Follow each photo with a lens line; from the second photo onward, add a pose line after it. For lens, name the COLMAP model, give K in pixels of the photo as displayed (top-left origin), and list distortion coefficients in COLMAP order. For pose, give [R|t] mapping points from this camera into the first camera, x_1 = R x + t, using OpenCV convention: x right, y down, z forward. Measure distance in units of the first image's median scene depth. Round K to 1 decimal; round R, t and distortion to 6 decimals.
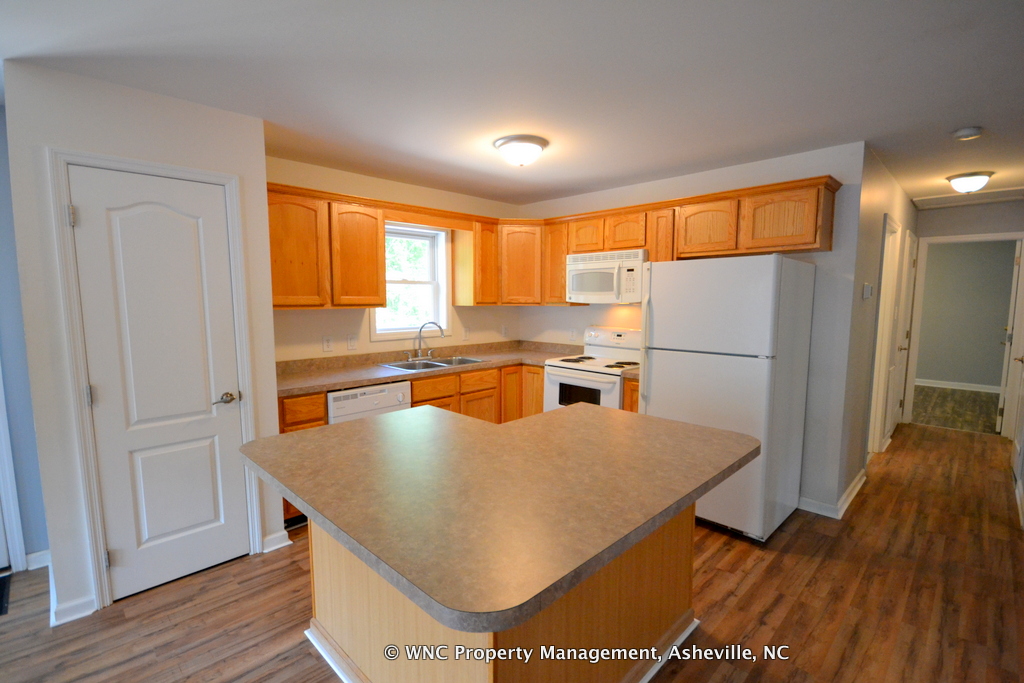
lens RADIAL K [[478.6, 0, 514.3], [0, 478.6, 345.1], [0, 0, 1]] dist [-0.001456, -0.000462]
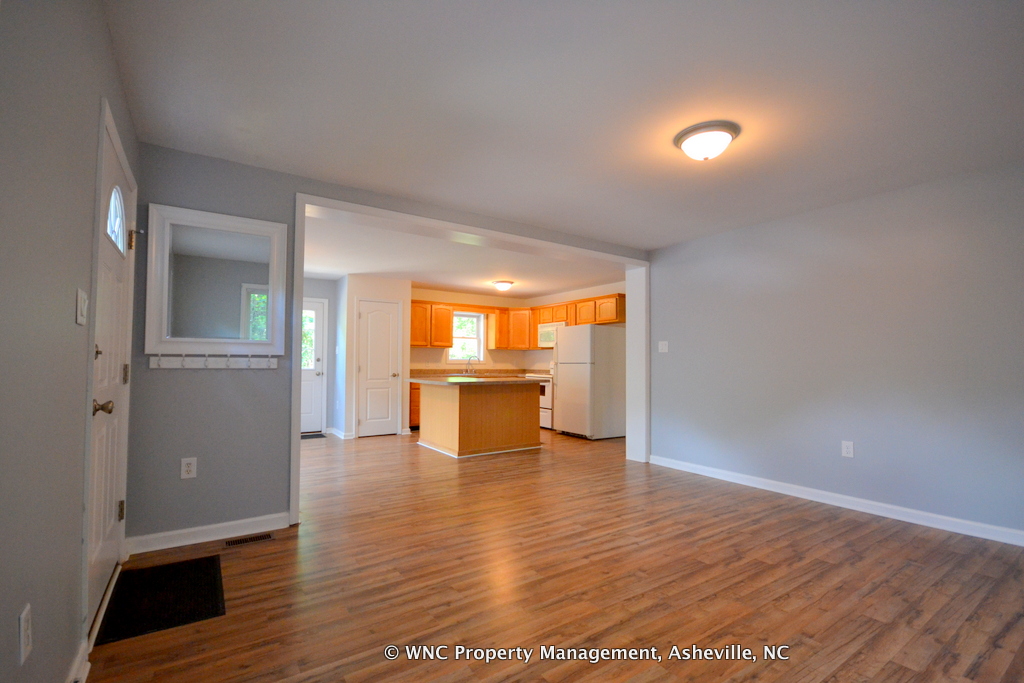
lens RADIAL K [[453.1, 0, 512.4], [0, 453.1, 342.7], [0, 0, 1]] dist [-0.002907, -0.001969]
pose [[0.982981, -0.003367, -0.183676, 0.360375], [-0.022926, 0.989767, -0.140837, 0.170940], [0.182271, 0.142651, 0.972845, -0.931365]]
